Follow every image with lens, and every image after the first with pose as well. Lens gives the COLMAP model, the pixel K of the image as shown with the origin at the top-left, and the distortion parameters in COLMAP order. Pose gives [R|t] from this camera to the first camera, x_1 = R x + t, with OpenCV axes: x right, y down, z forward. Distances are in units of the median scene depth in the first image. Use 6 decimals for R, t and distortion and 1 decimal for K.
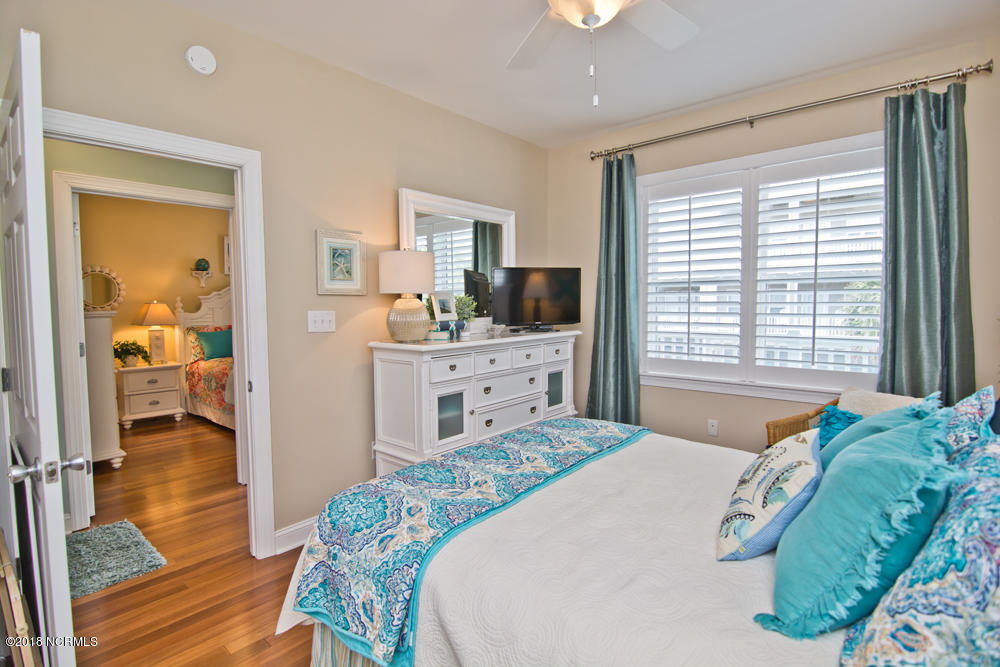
lens RADIAL K [[486.2, 0, 492.2], [0, 486.2, 328.3], [0, 0, 1]] dist [-0.000637, -0.013682]
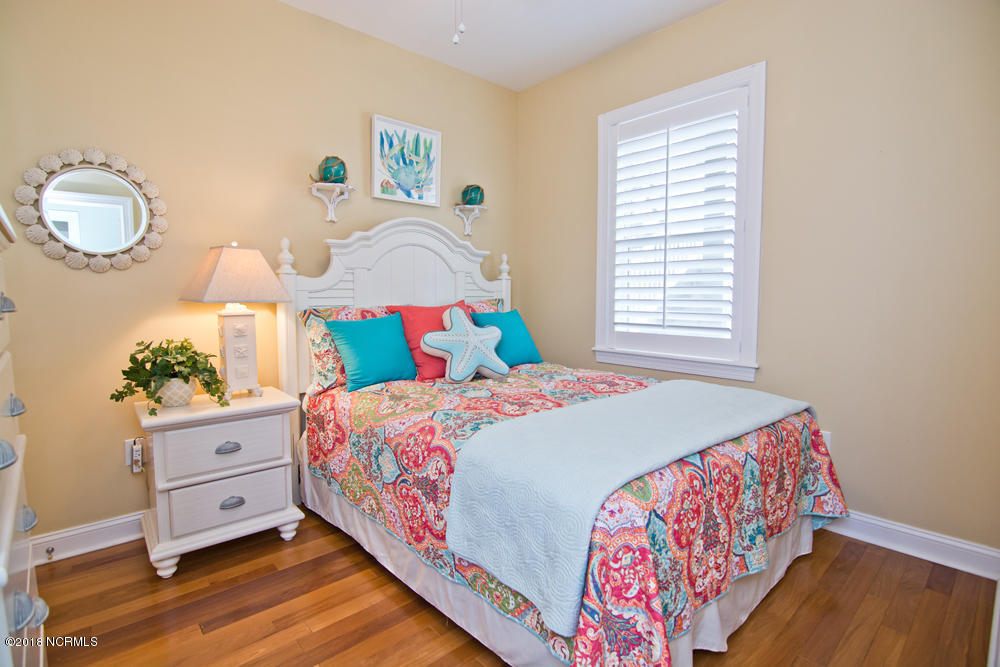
lens RADIAL K [[486.2, 0, 492.2], [0, 486.2, 328.3], [0, 0, 1]] dist [-0.000637, -0.013682]
pose [[0.993455, 0.009541, -0.113827, -0.437506], [-0.008206, 0.999892, 0.012187, 0.008734], [0.113931, -0.011173, 0.993426, 0.624377]]
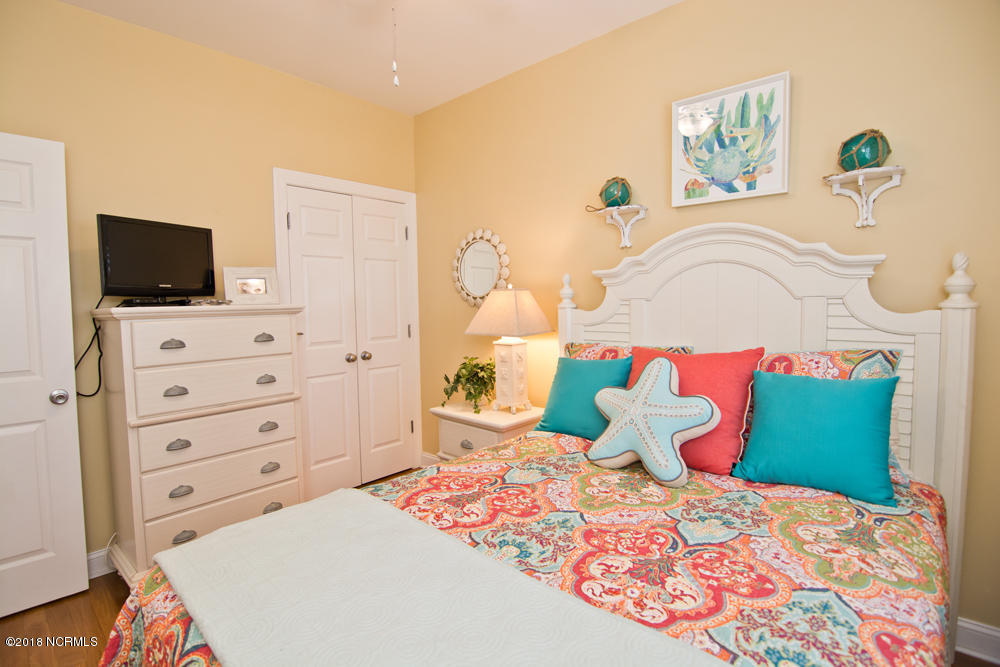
lens RADIAL K [[486.2, 0, 492.2], [0, 486.2, 328.3], [0, 0, 1]] dist [-0.000637, -0.013682]
pose [[-0.010347, 0.066700, -0.997719, -0.199345], [-0.039438, 0.996969, 0.067059, -0.044503], [0.999168, 0.040041, -0.007685, 0.989110]]
